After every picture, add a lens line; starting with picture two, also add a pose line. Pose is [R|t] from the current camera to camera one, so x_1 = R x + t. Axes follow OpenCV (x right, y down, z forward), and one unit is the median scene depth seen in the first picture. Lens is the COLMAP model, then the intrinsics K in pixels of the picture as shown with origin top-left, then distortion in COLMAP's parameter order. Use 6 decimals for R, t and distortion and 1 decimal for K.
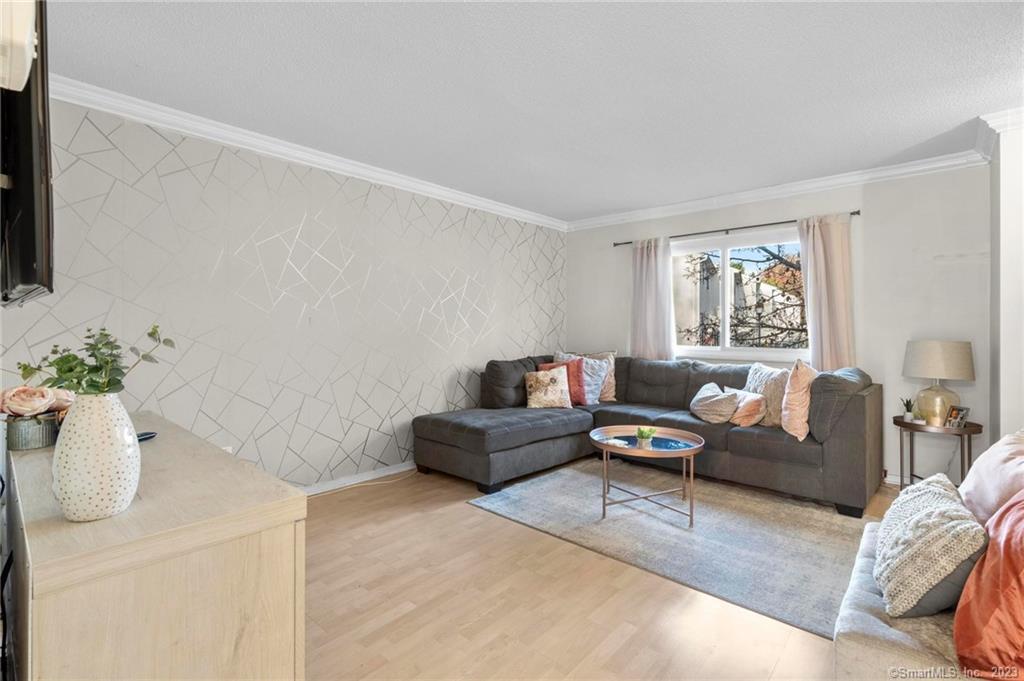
lens RADIAL K [[474.2, 0, 513.8], [0, 474.2, 330.8], [0, 0, 1]] dist [0.000600, 0.000877]
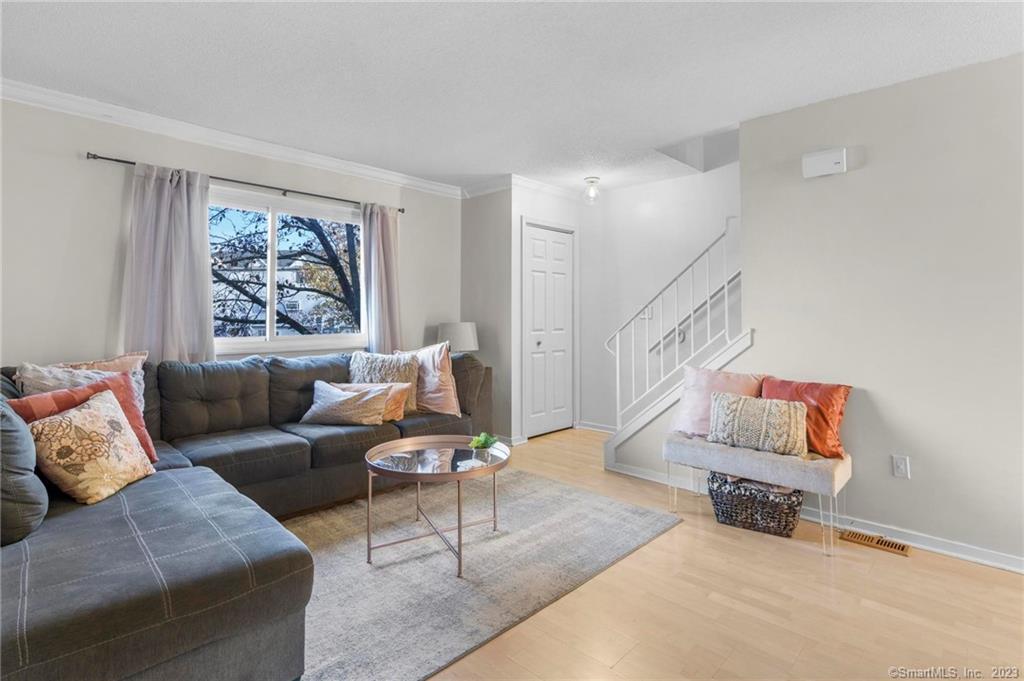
lens RADIAL K [[498.3, 0, 514.3], [0, 498.3, 296.3], [0, 0, 1]] dist [-0.001582, -0.000102]
pose [[0.053534, 0.035101, 0.997949, -0.487298], [0.004828, 0.999361, -0.035409, -0.001372], [-0.998554, 0.006713, 0.053330, 0.747938]]
